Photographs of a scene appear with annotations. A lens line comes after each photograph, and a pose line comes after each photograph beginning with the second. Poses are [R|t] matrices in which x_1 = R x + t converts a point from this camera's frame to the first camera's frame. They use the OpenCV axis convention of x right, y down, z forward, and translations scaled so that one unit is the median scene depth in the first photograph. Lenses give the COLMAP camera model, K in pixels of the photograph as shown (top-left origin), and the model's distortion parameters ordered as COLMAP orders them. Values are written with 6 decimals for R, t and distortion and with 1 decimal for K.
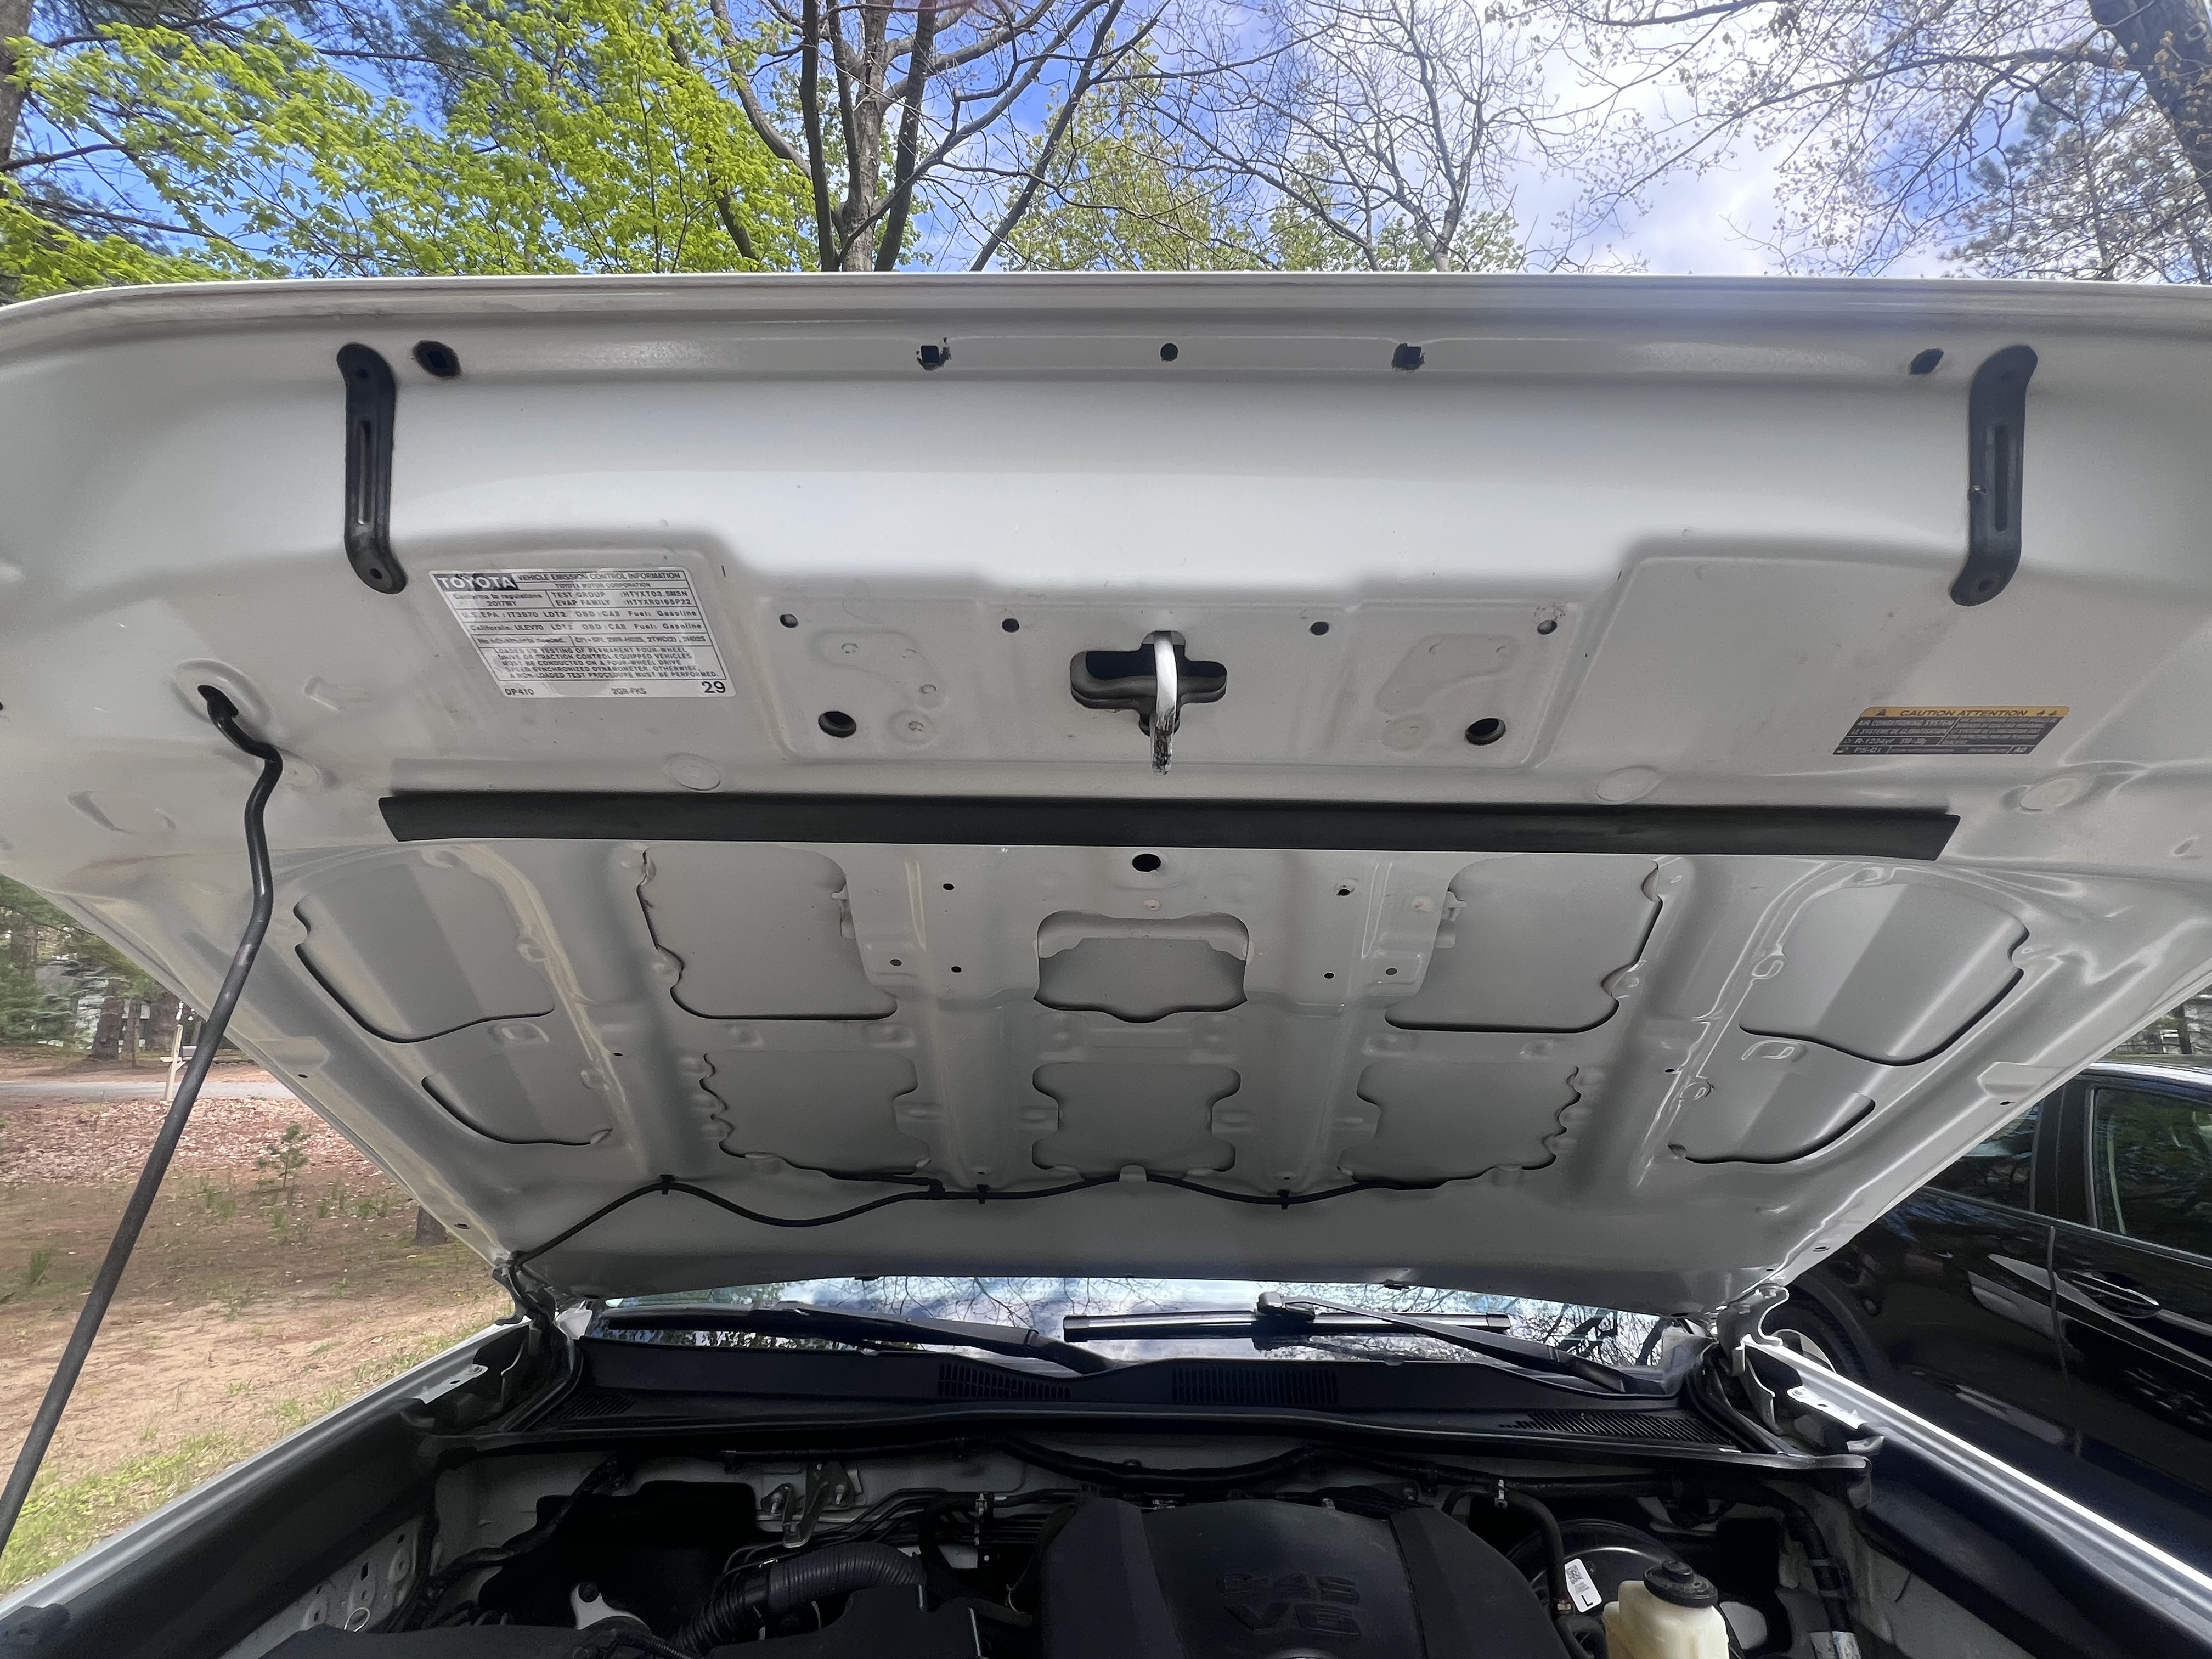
lens RADIAL K [[1008.3, 0, 1109.4], [0, 1008.3, 831.6], [0, 0, 1]] dist [-0.005638, 0.002047]
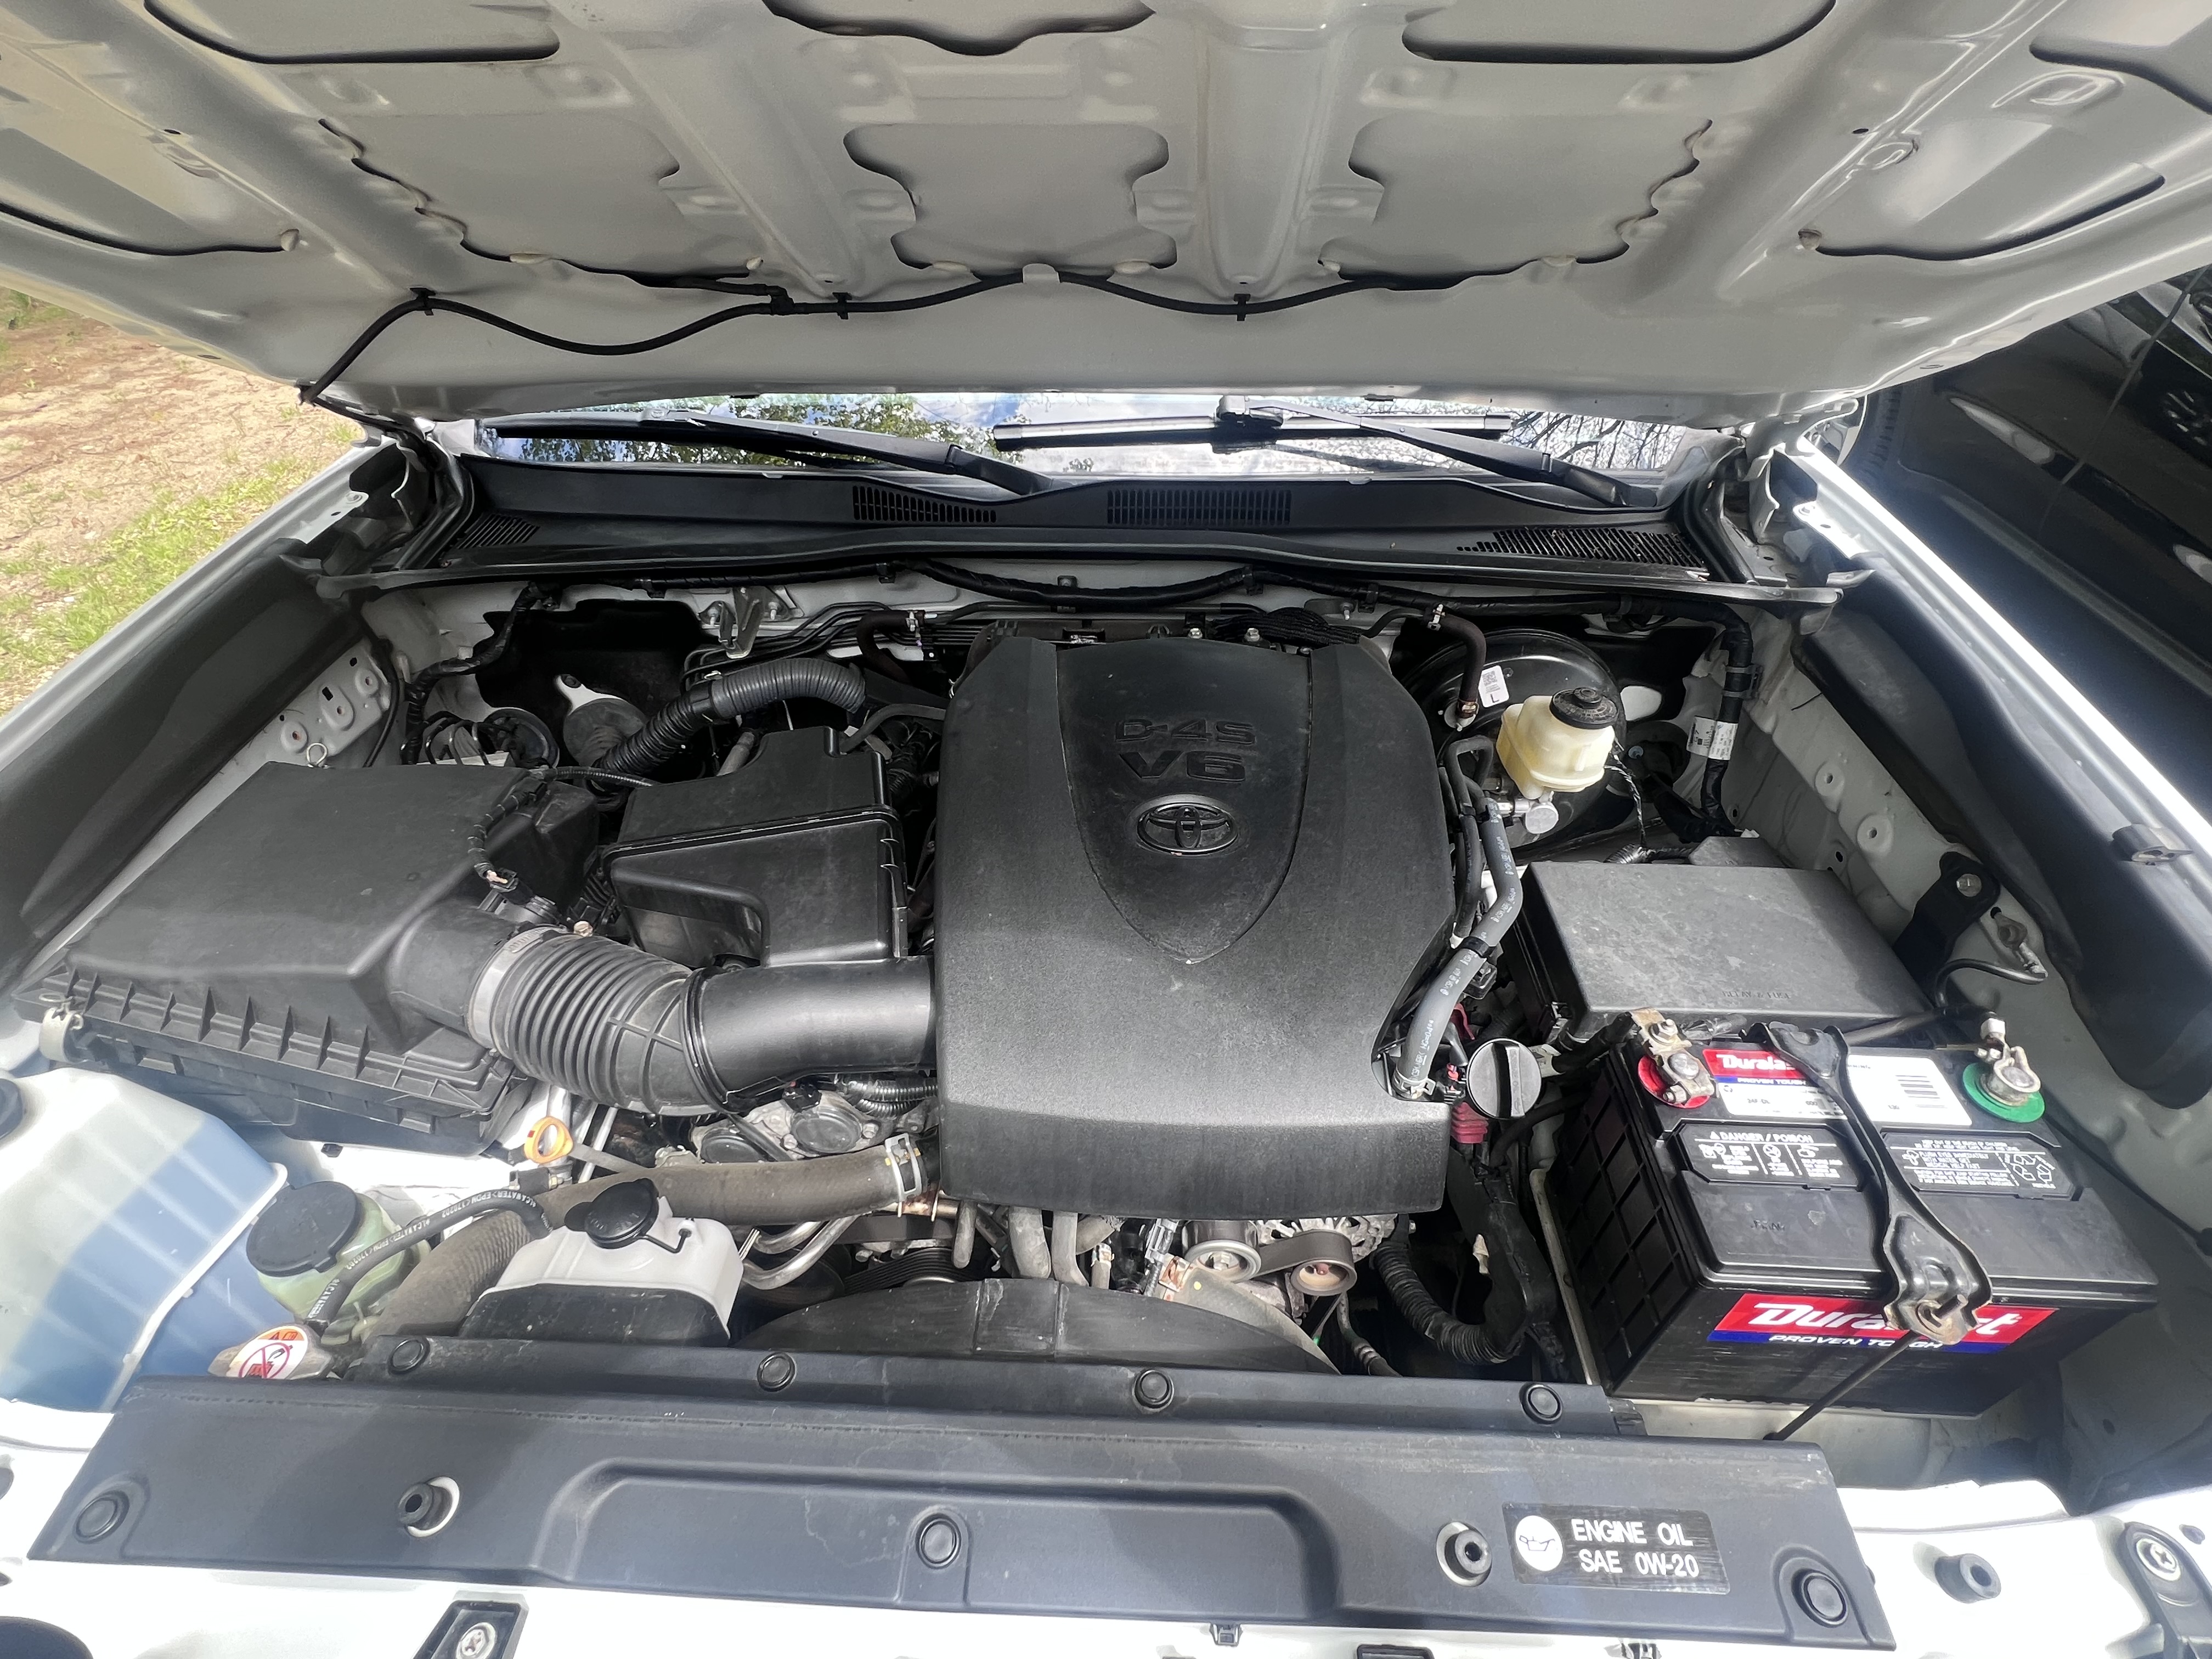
lens RADIAL K [[1008.3, 0, 1106.7], [0, 1008.3, 829.2], [0, 0, 1]] dist [-0.005638, 0.002047]
pose [[0.999358, 0.006634, -0.035215, 0.102463], [0.024186, 0.600274, 0.799429, -0.005057], [0.026442, -0.799767, 0.599728, 0.234913]]
